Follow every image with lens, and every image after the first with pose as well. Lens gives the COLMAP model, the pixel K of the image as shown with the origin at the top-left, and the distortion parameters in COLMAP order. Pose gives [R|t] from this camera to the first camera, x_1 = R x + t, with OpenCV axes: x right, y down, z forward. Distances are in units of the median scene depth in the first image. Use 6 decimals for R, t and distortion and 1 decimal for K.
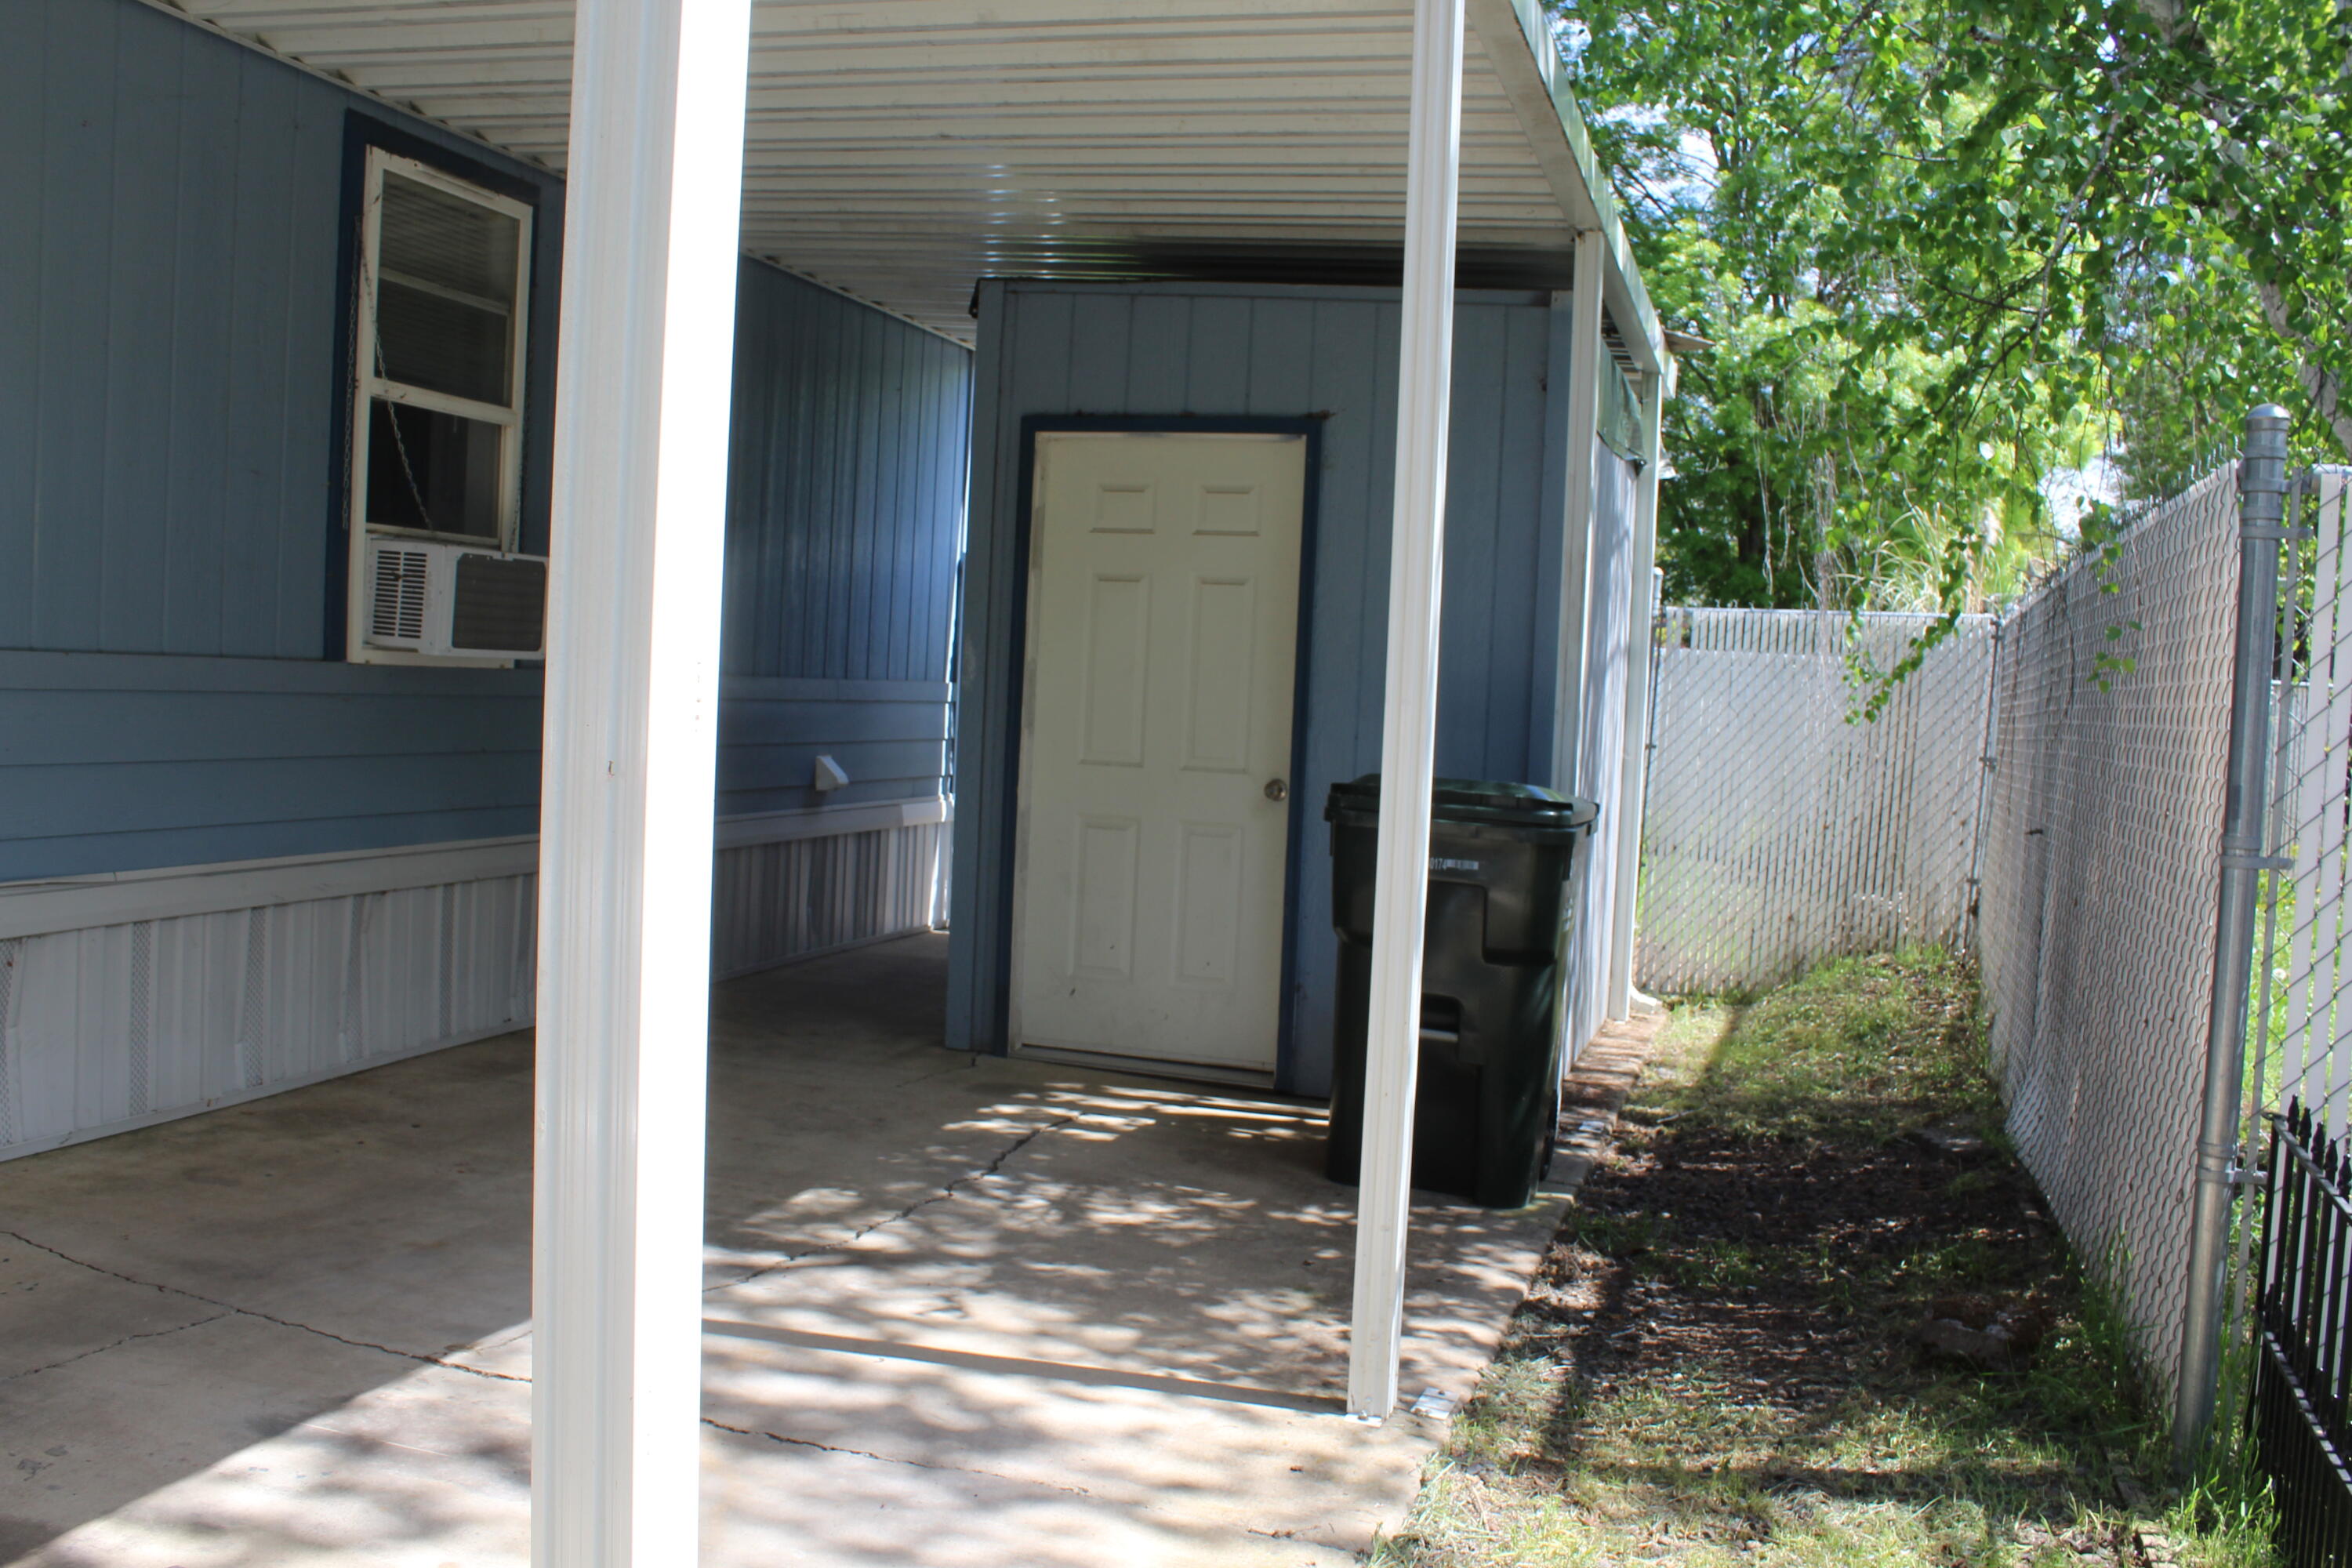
lens RADIAL K [[1982.2, 0, 1190.6], [0, 1982.2, 770.2], [0, 0, 1]] dist [-0.157796, 0.148692]
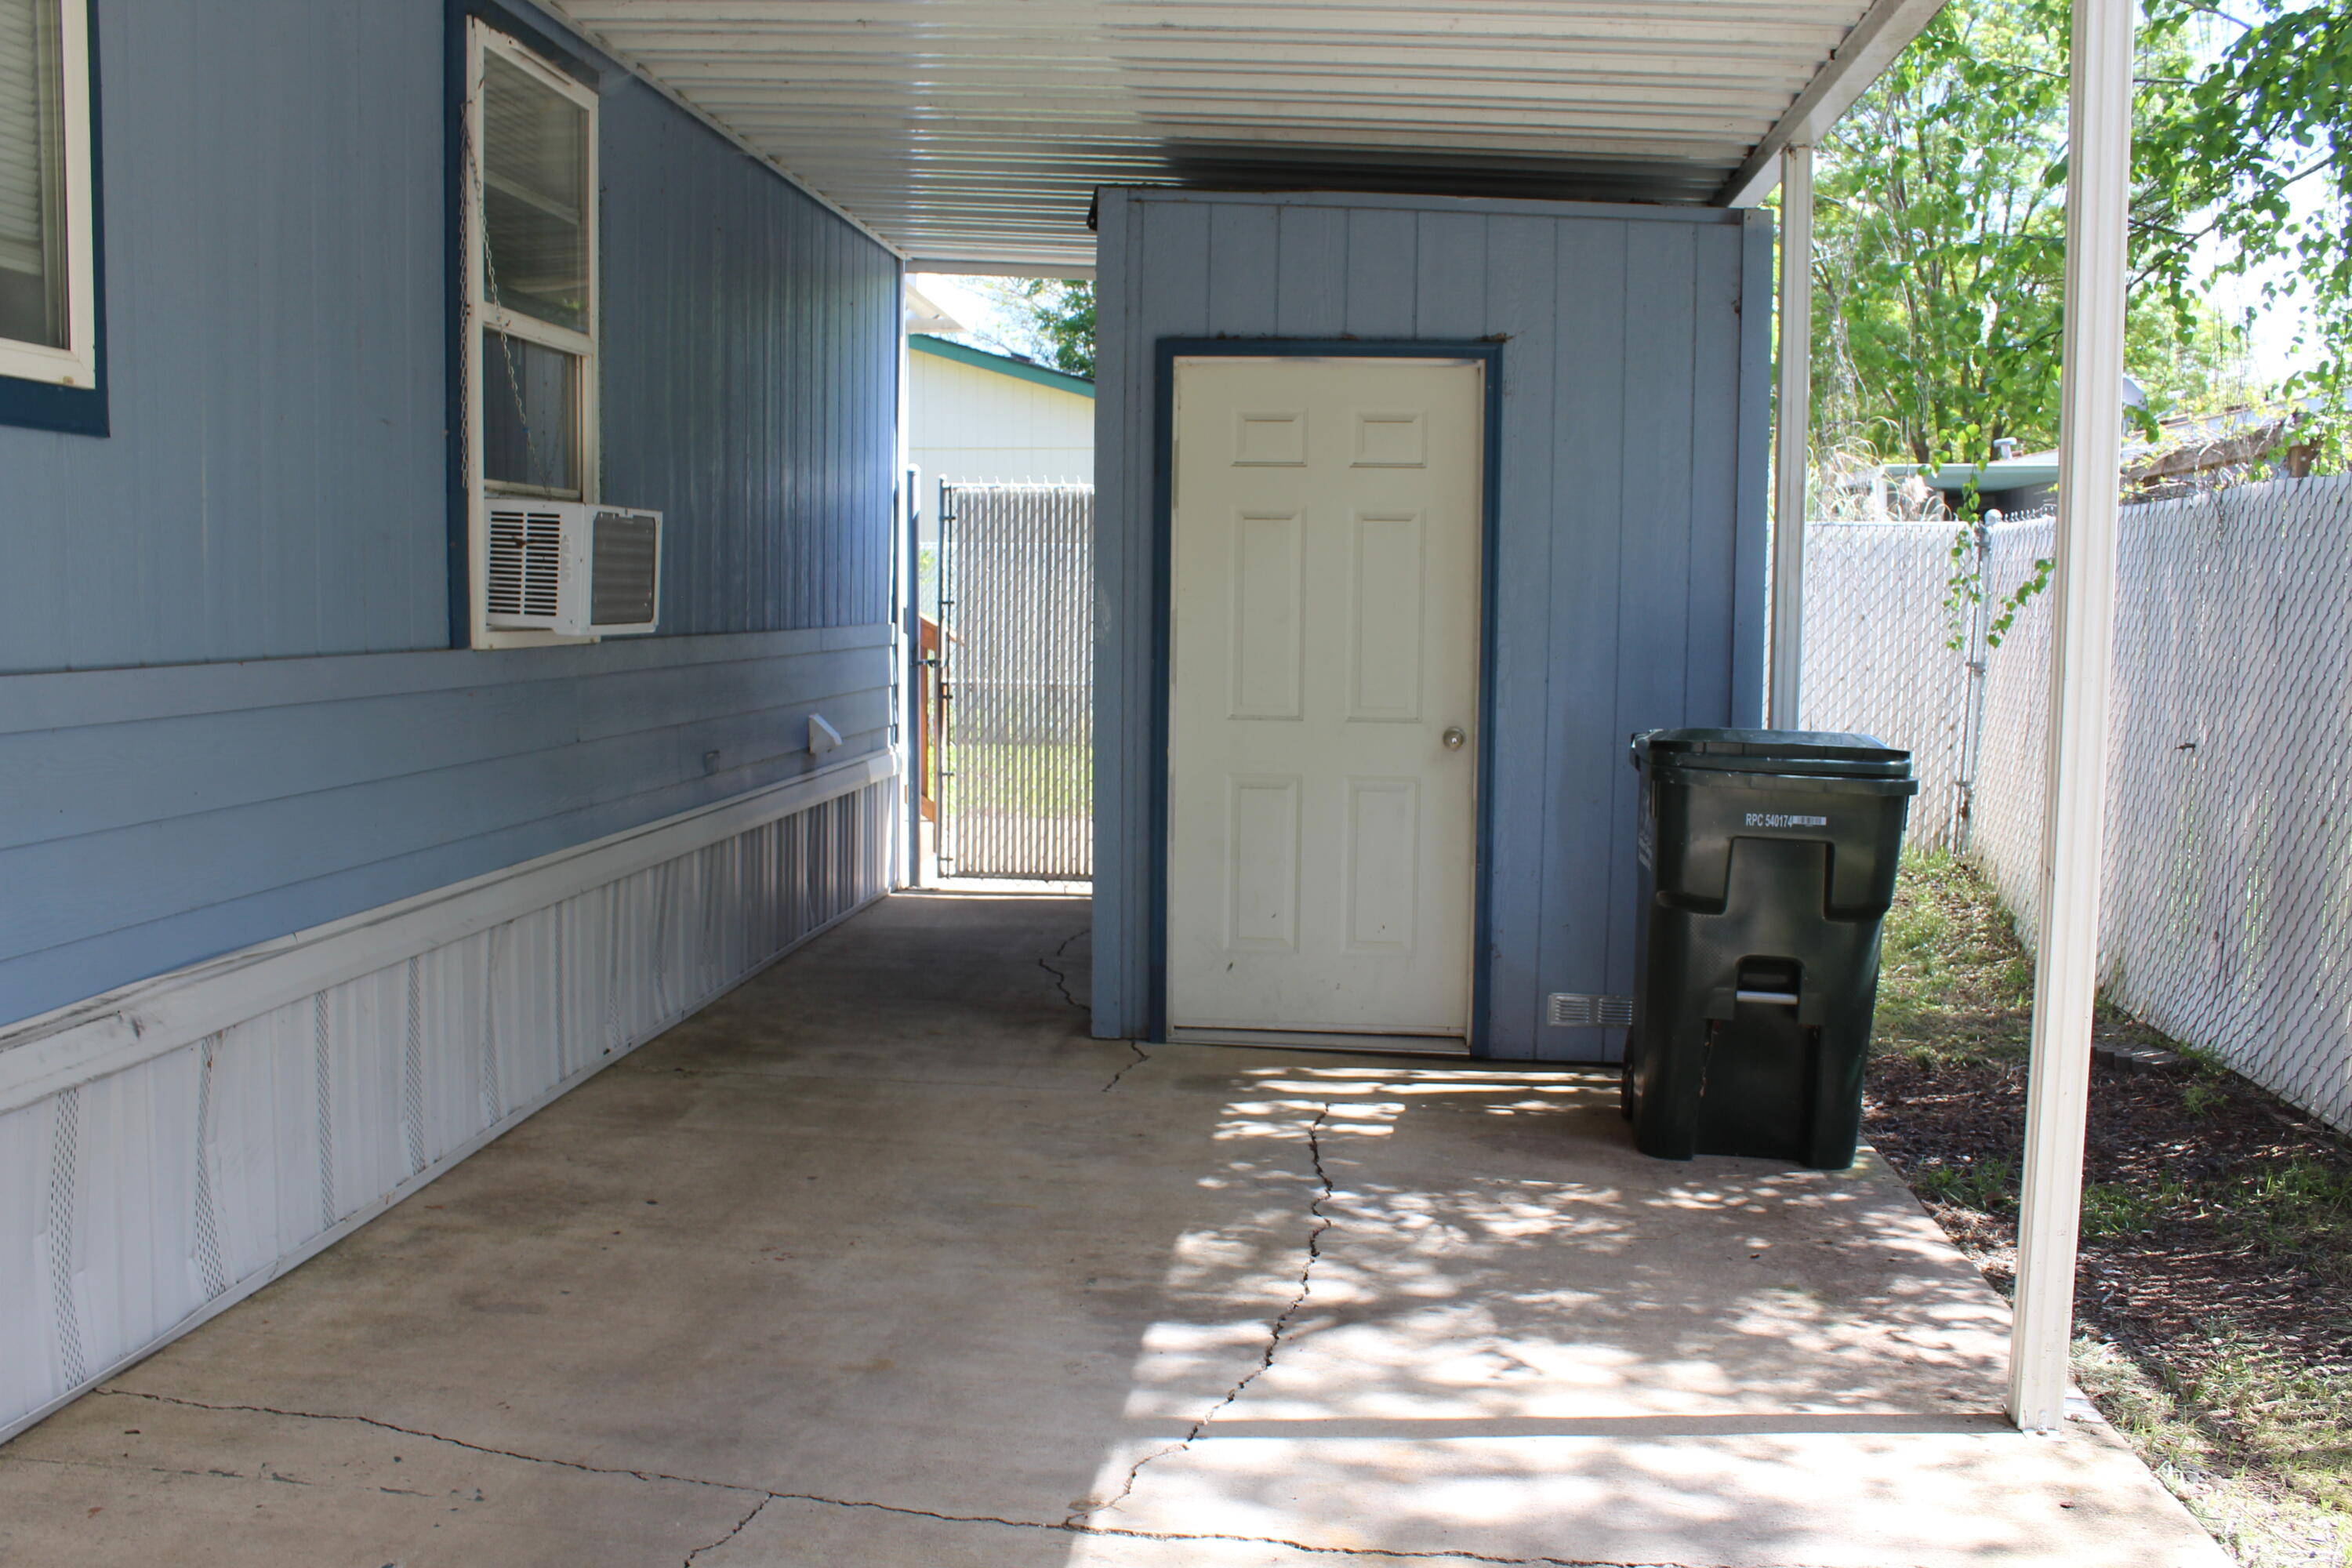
lens RADIAL K [[1982.2, 0, 1190.6], [0, 1982.2, 770.2], [0, 0, 1]] dist [-0.157796, 0.148692]
pose [[0.977039, -0.053508, 0.206233, -0.310691], [0.042804, 0.997512, 0.056021, -0.037618], [-0.208717, -0.045907, 0.976898, 0.122394]]
